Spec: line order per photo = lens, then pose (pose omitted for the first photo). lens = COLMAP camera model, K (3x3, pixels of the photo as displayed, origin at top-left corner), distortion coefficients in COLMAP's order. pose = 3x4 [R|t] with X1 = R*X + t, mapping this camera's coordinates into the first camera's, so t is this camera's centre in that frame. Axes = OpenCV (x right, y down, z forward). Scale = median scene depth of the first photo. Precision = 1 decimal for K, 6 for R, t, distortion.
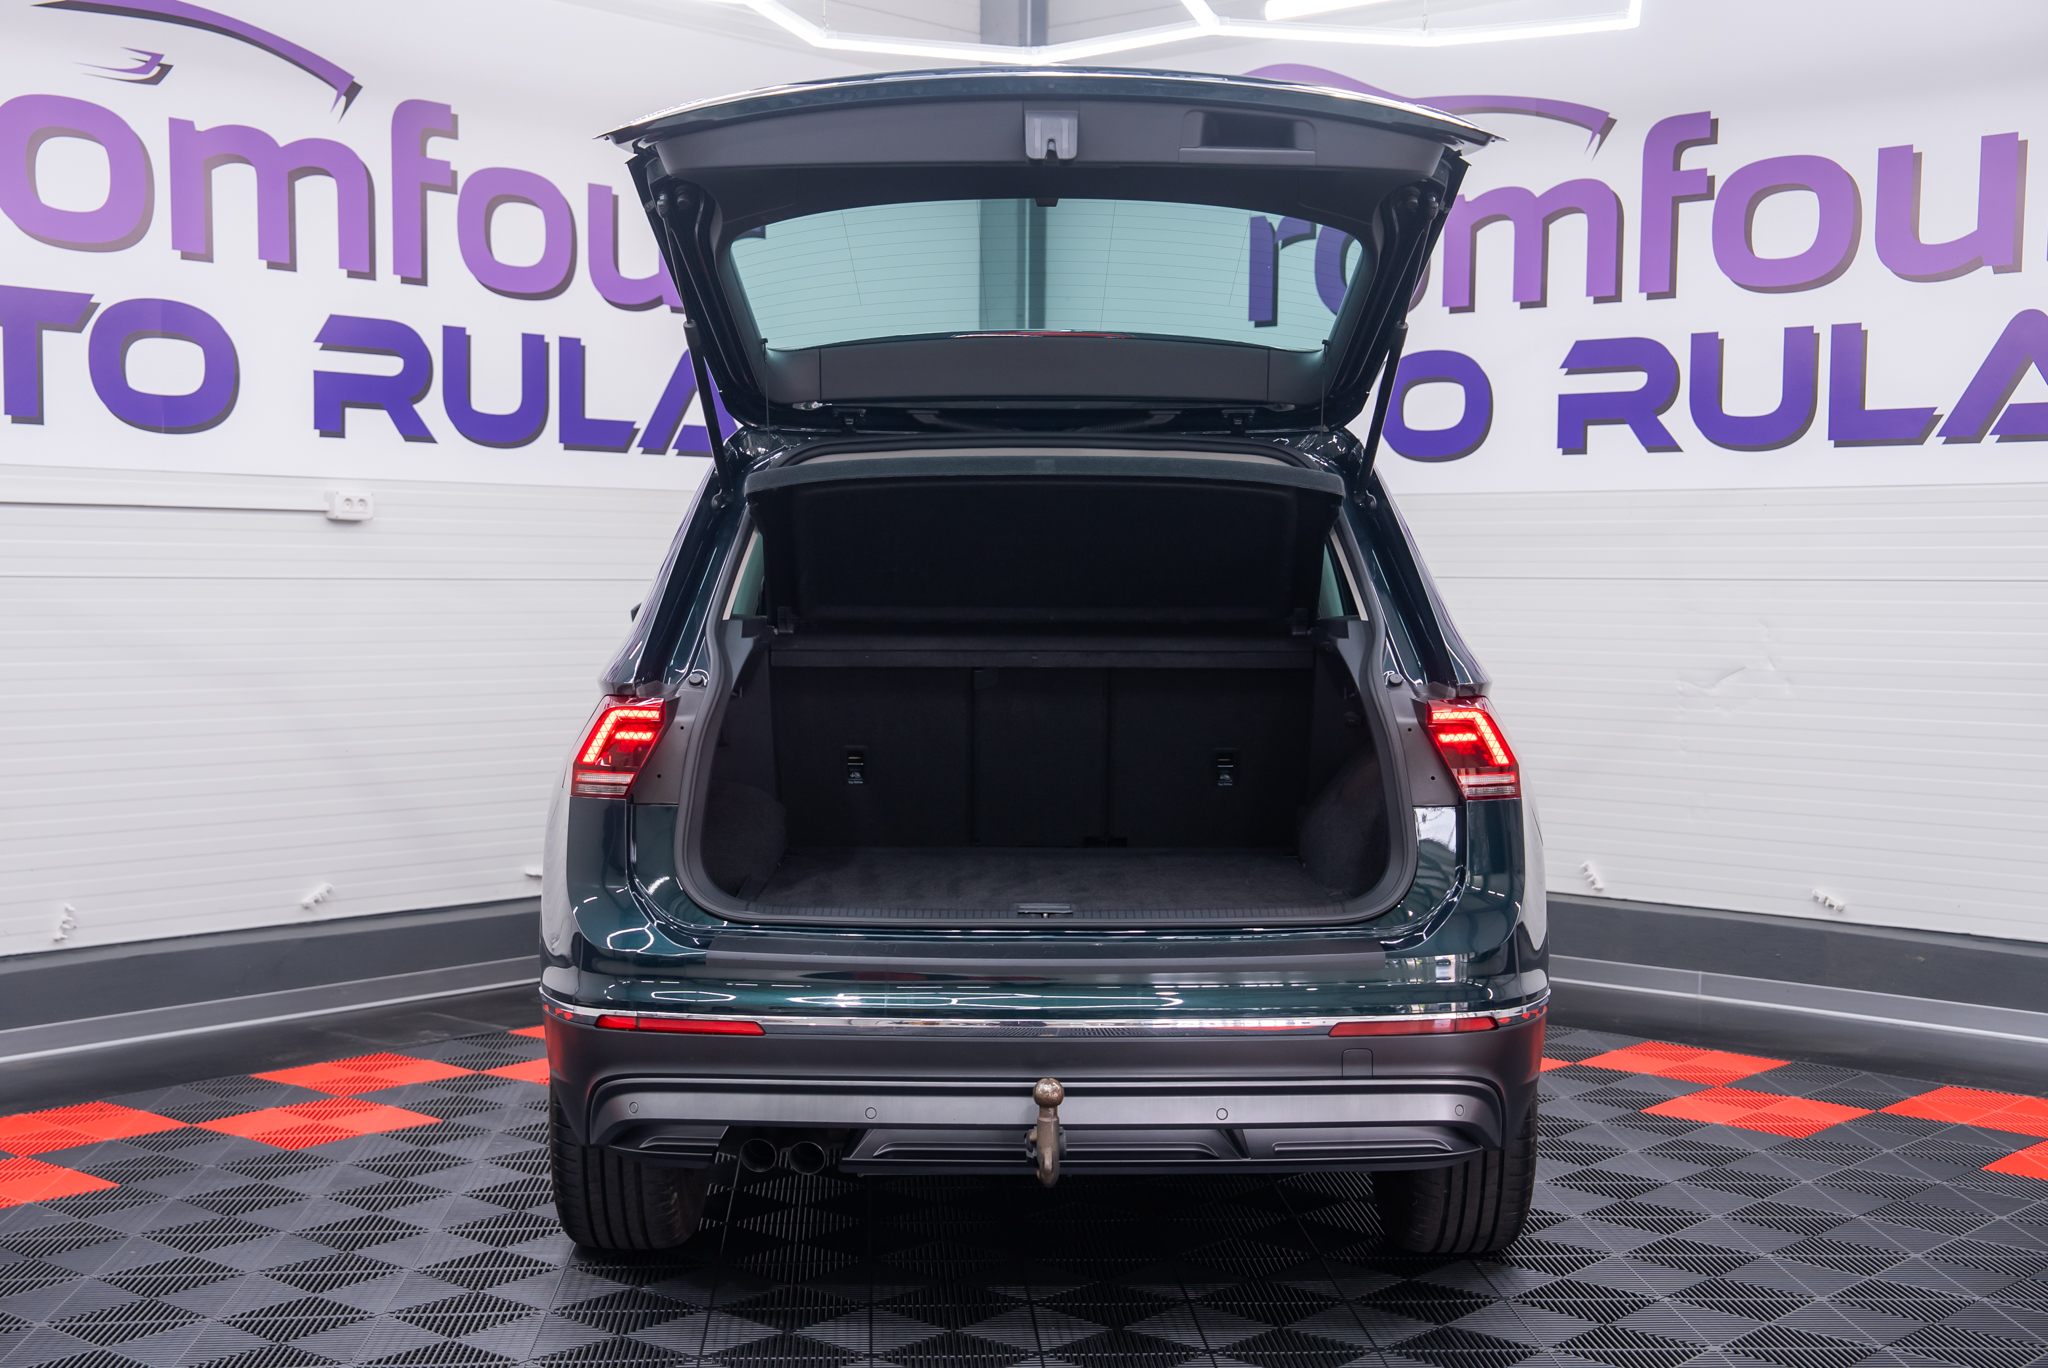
lens RADIAL K [[2634.8, 0, 1033.0], [0, 2634.8, 687.3], [0, 0, 1]] dist [0.119075, 0.000000]
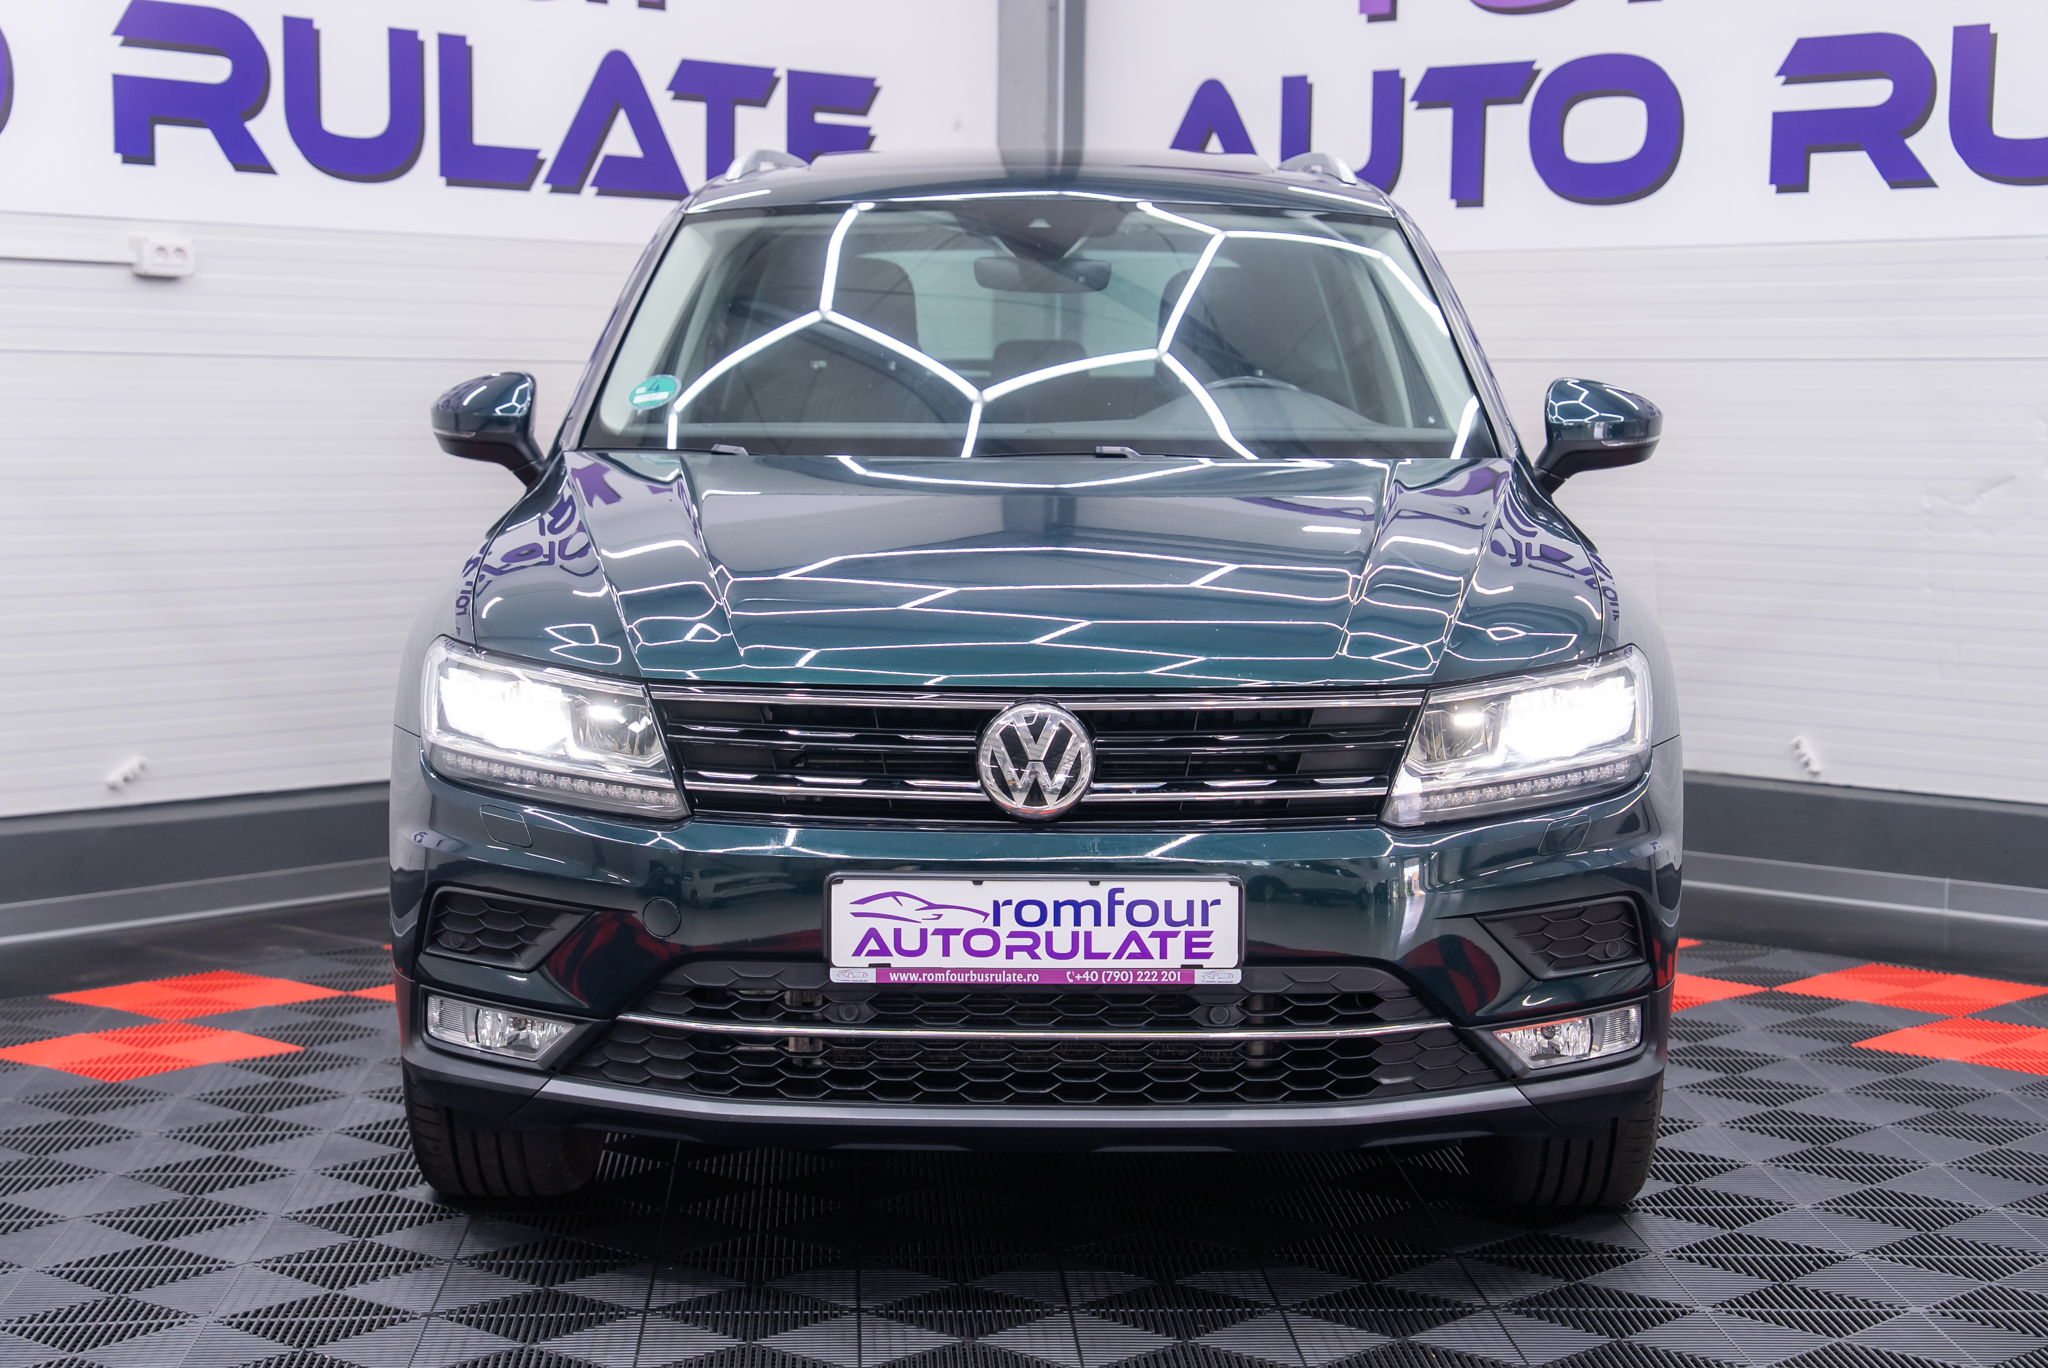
lens RADIAL K [[3651.5, 0, 1040.7], [0, 3651.5, 696.2], [0, 0, 1]] dist [0.257789, 0.000000]
pose [[0.999956, 0.002981, -0.008927, 0.002471], [-0.002590, 0.999046, 0.043586, 0.012265], [0.009048, -0.043561, 0.999010, -0.073533]]
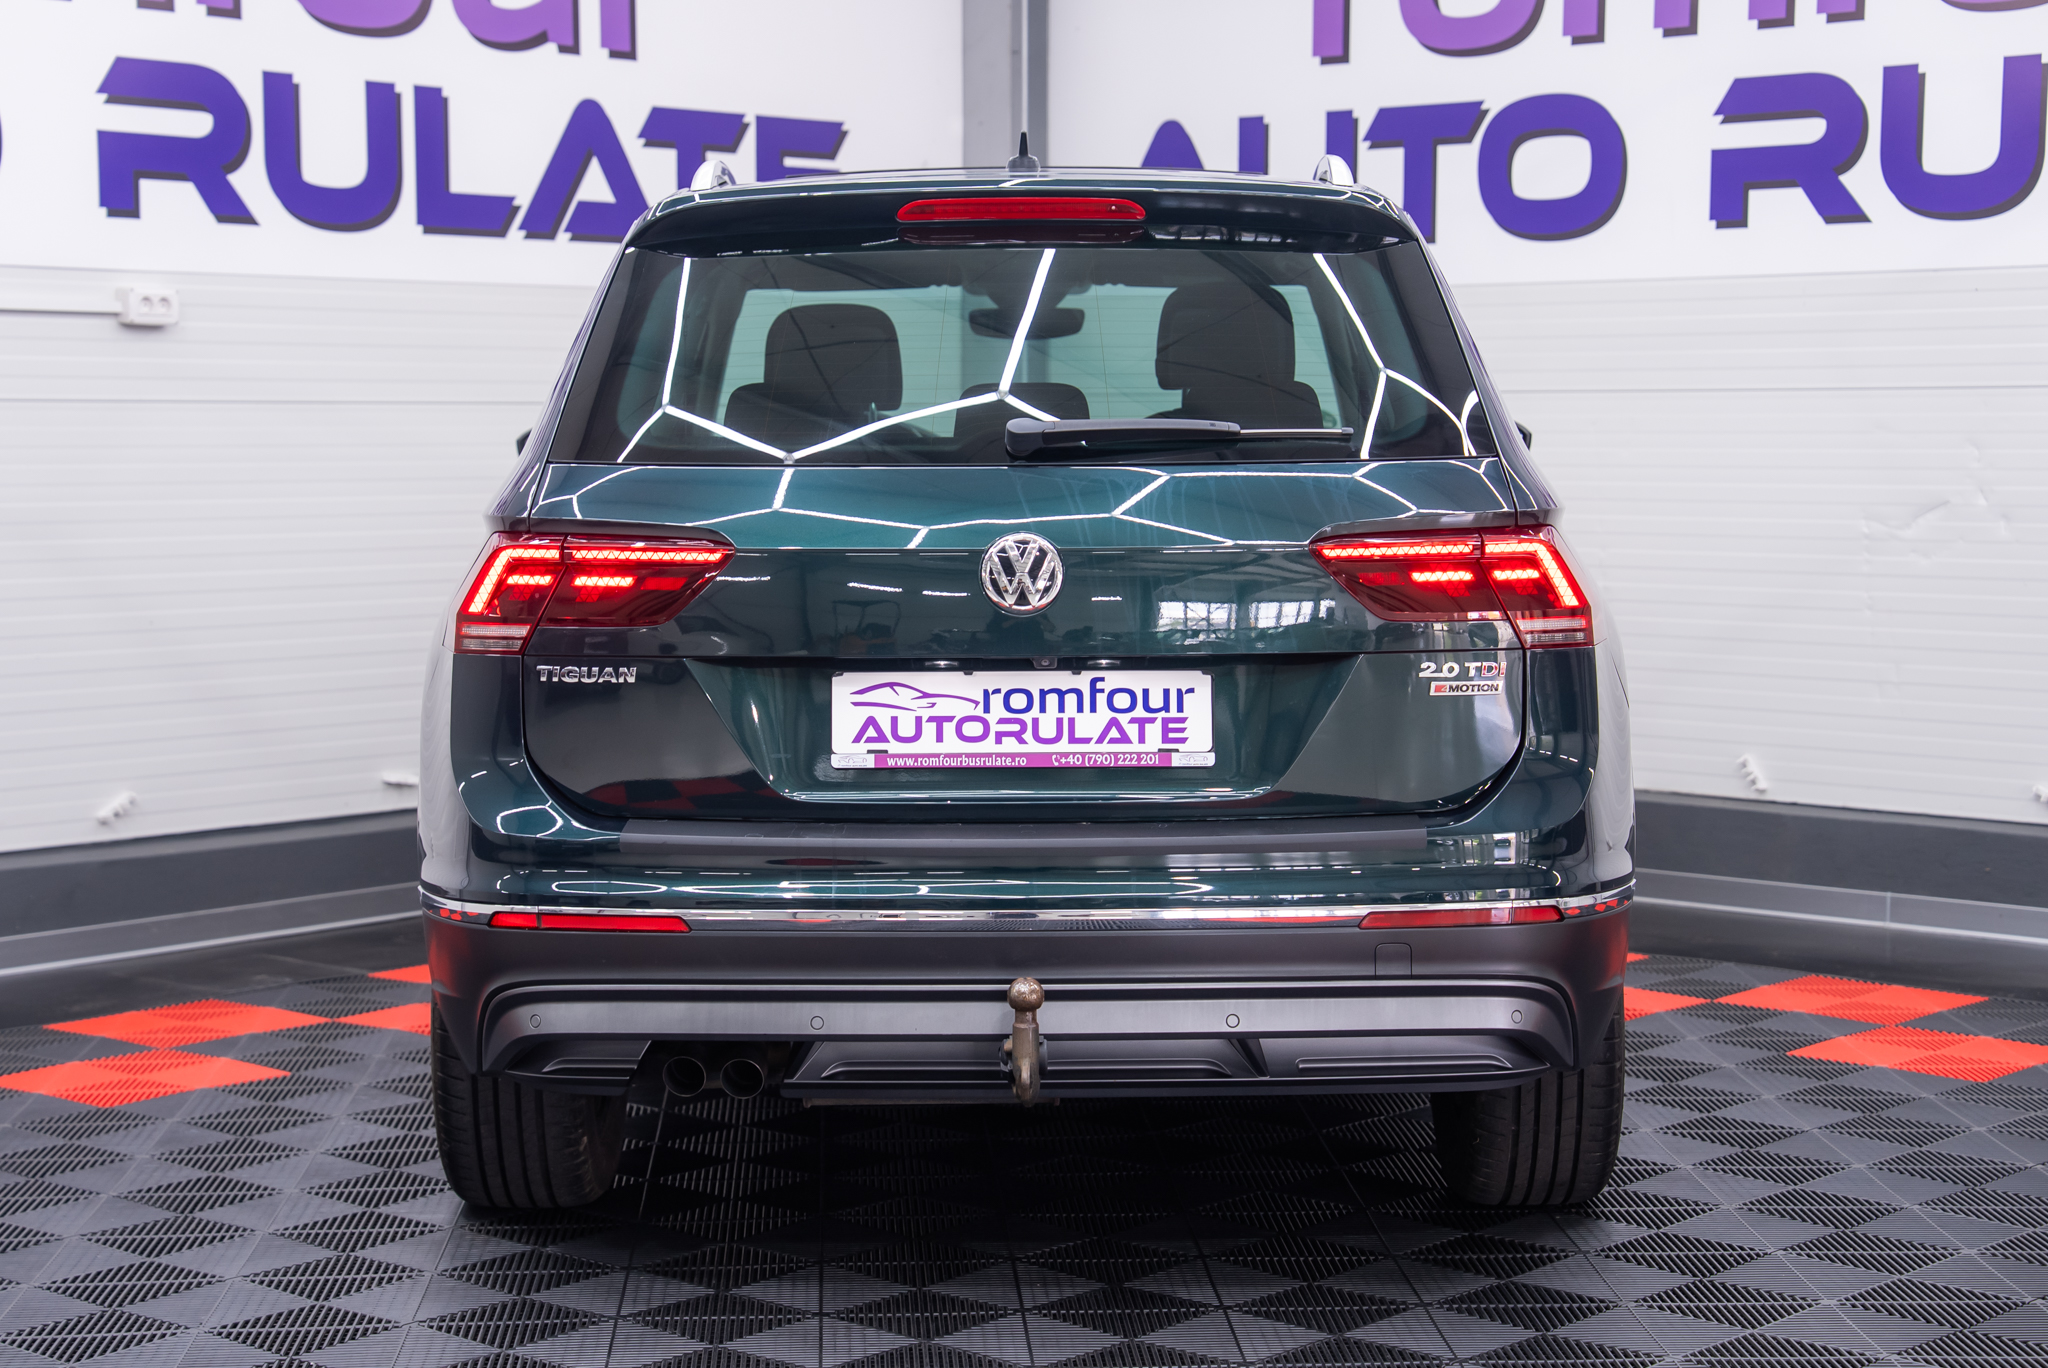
lens RADIAL K [[3651.5, 0, 1039.3], [0, 3651.5, 702.6], [0, 0, 1]] dist [0.257789, 0.000000]
pose [[0.999949, -0.007484, -0.006839, 0.012479], [0.007743, 0.999224, 0.038617, 0.009424], [0.006545, -0.038668, 0.999231, -0.111578]]
